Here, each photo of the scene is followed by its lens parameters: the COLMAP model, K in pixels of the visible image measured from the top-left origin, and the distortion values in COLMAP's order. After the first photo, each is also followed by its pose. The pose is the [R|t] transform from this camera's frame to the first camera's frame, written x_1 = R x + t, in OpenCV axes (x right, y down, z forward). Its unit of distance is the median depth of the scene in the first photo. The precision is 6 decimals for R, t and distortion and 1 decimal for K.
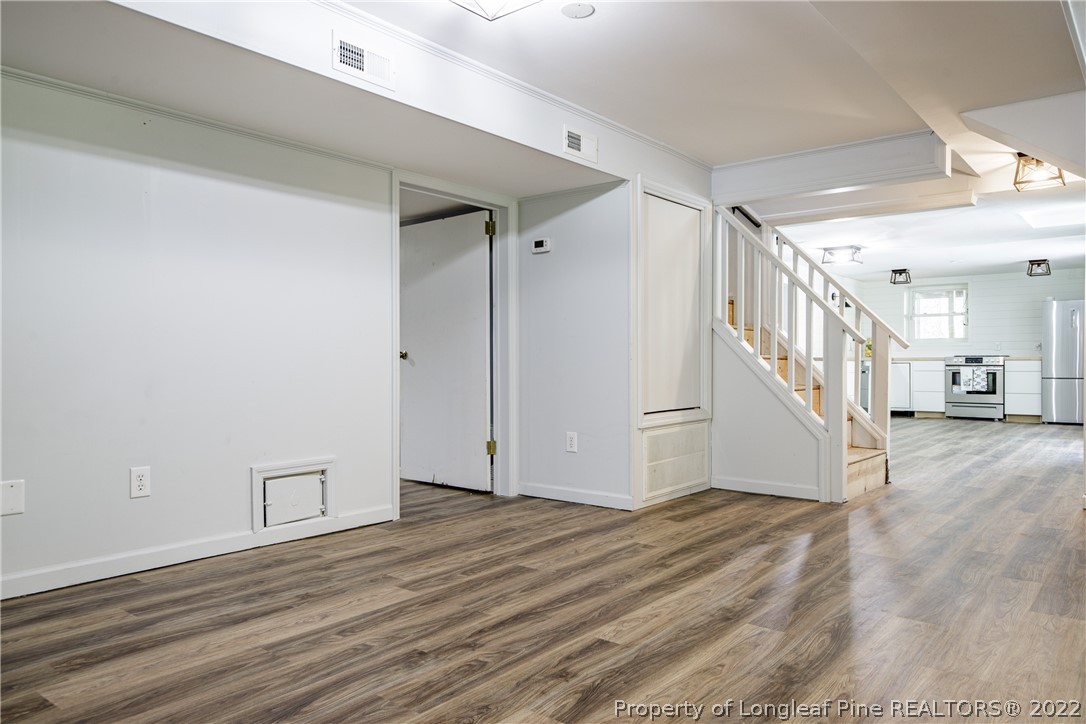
lens RADIAL K [[752.4, 0, 539.1], [0, 752.4, 360.6], [0, 0, 1]] dist [-0.029012, 0.006561]
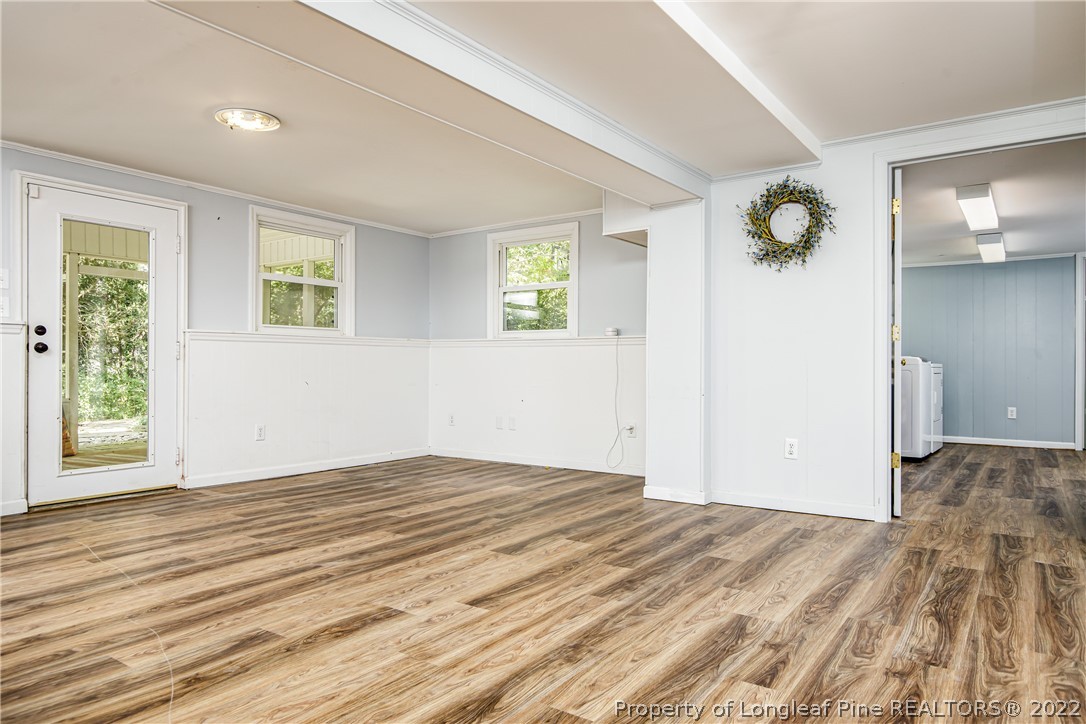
lens RADIAL K [[706.7, 0, 544.1], [0, 706.7, 365.6], [0, 0, 1]] dist [-0.010940, -0.000629]
pose [[-0.997380, -0.000596, -0.072343, 0.438387], [-0.000723, 0.999998, 0.001730, -0.003858], [0.072342, 0.001778, -0.997378, 1.963125]]
